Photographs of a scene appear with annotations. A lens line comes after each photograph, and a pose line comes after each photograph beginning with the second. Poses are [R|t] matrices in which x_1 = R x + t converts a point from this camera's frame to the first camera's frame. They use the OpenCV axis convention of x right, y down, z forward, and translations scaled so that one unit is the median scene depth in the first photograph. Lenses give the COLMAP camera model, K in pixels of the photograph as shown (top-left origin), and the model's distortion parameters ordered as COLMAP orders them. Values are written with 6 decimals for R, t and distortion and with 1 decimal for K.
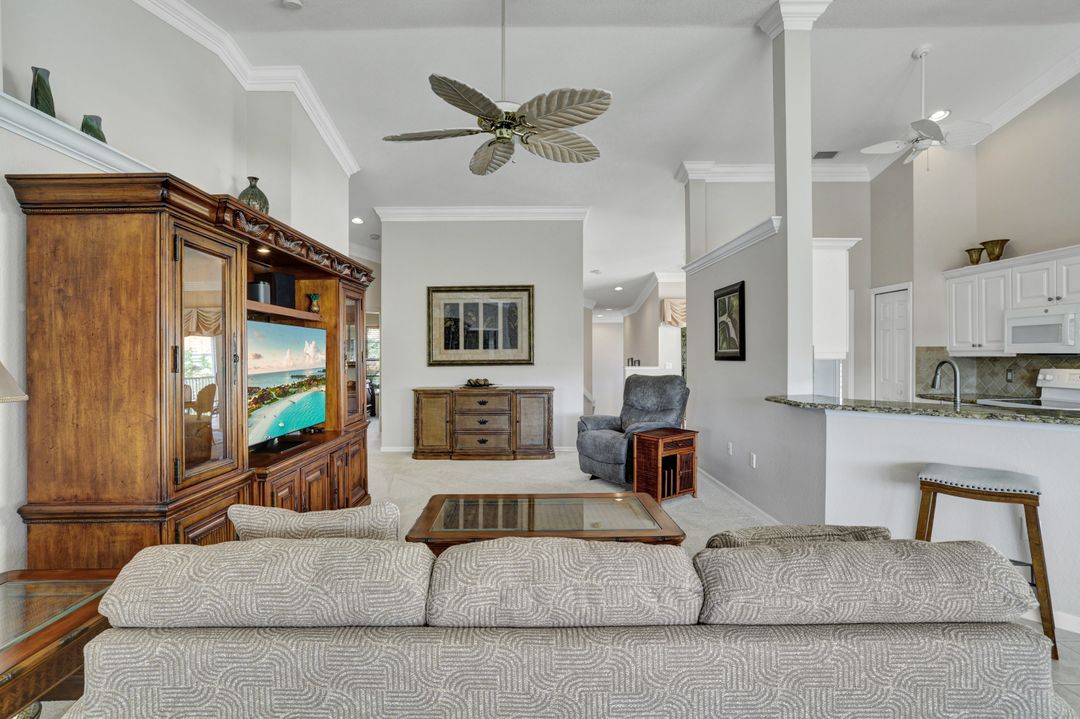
lens RADIAL K [[514.8, 0, 529.7], [0, 514.8, 353.9], [0, 0, 1]] dist [-0.015356, 0.000448]
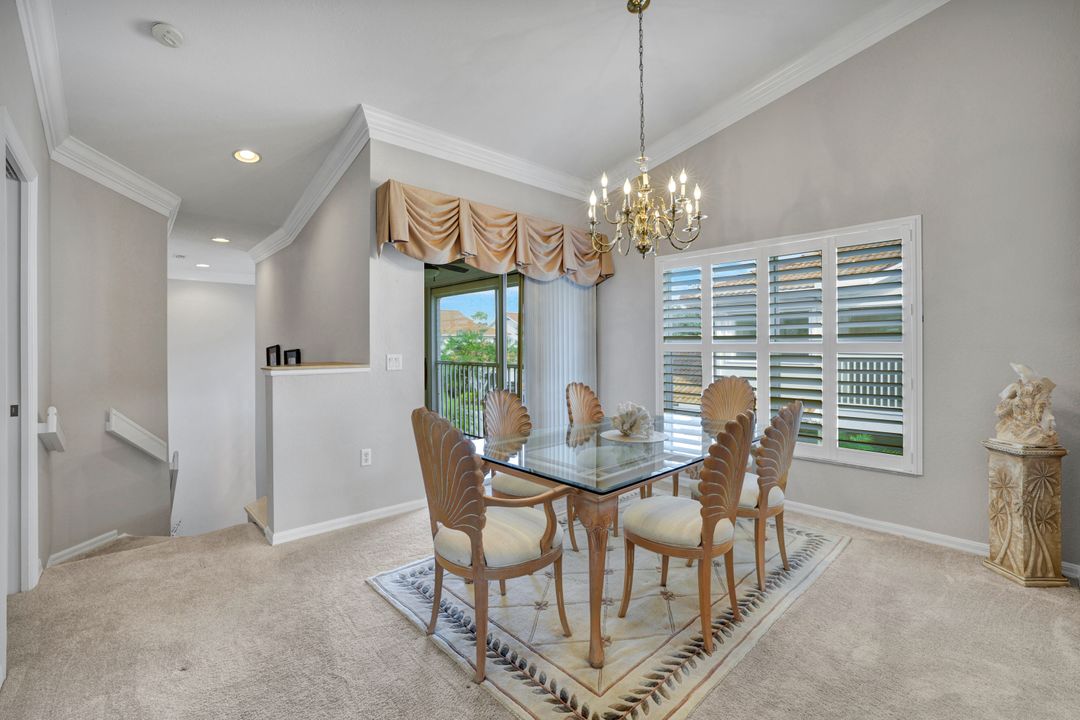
lens RADIAL K [[466.4, 0, 529.7], [0, 466.4, 349.0], [0, 0, 1]] dist [-0.019040, 0.000681]
pose [[0.743686, 0.005338, 0.668508, 0.277688], [-0.002955, 0.999985, -0.004697, 0.035983], [-0.668523, 0.001517, 0.743690, 1.671520]]
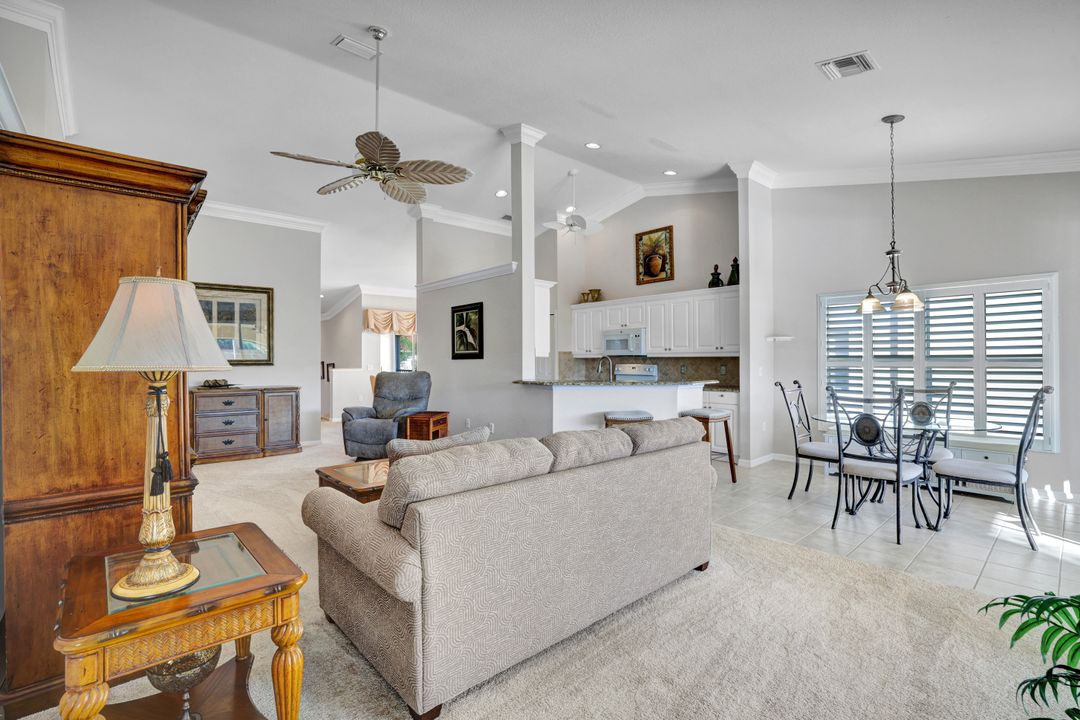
lens RADIAL K [[482.1, 0, 521.1], [0, 482.1, 359.1], [0, 0, 1]] dist [-0.018119, 0.000681]
pose [[0.766948, 0.003574, 0.641699, -0.400722], [-0.000525, 0.999988, -0.004943, 0.024067], [-0.641709, 0.003454, 0.766941, -0.099630]]
